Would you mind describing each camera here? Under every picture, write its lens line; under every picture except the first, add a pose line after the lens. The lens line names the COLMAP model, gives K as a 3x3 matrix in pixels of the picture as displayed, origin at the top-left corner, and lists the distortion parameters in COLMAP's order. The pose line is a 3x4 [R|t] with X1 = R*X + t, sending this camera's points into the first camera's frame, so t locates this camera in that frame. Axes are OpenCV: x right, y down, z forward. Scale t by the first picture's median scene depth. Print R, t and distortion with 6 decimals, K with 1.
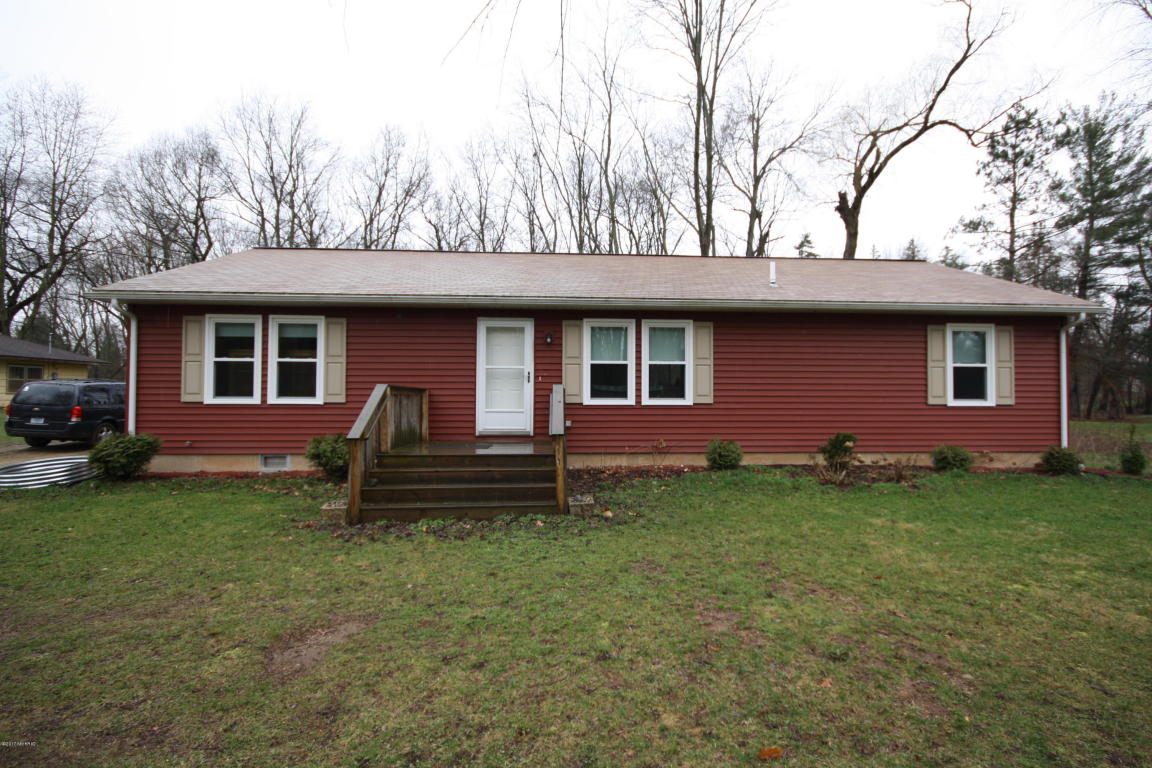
lens RADIAL K [[537.8, 0, 578.2], [0, 537.8, 384.3], [0, 0, 1]] dist [-0.002841, -0.003787]
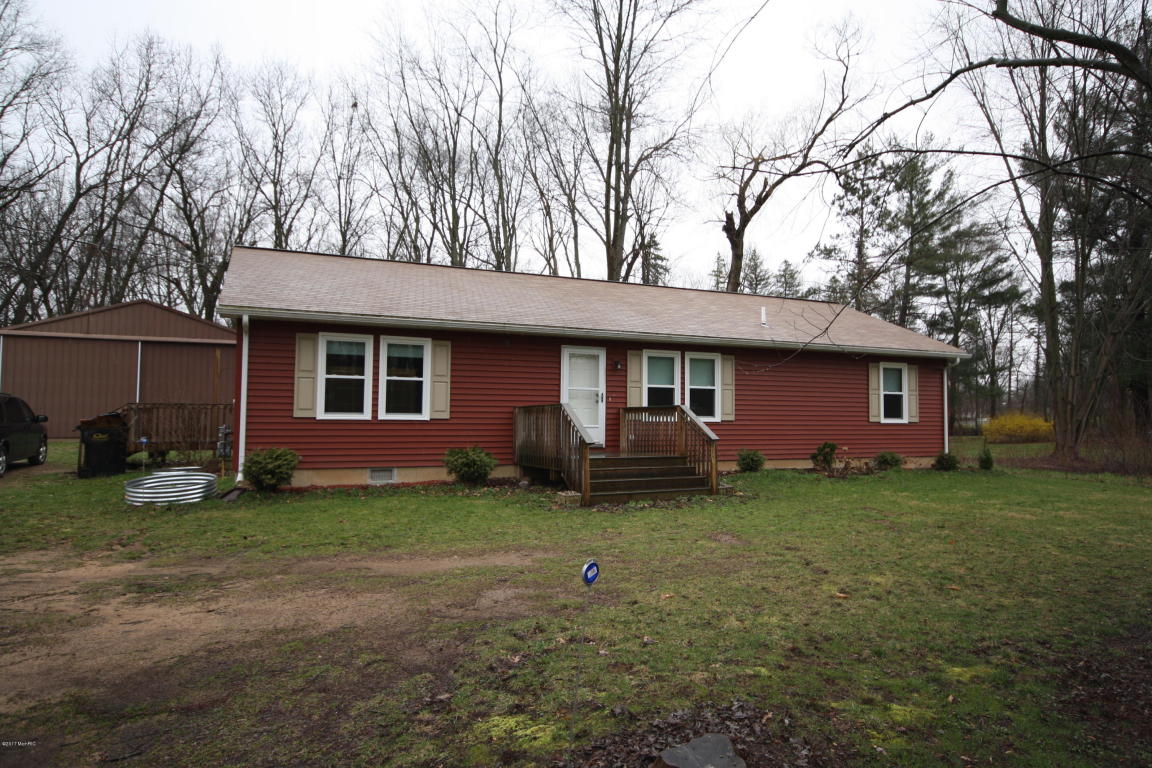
lens RADIAL K [[730.7, 0, 574.5], [0, 730.7, 383.9], [0, 0, 1]] dist [-0.003272, 0.003468]
pose [[0.935480, 0.020712, 0.352771, -0.701971], [-0.012477, 0.999594, -0.025603, -0.001792], [-0.353158, 0.019550, 0.935359, -0.464124]]
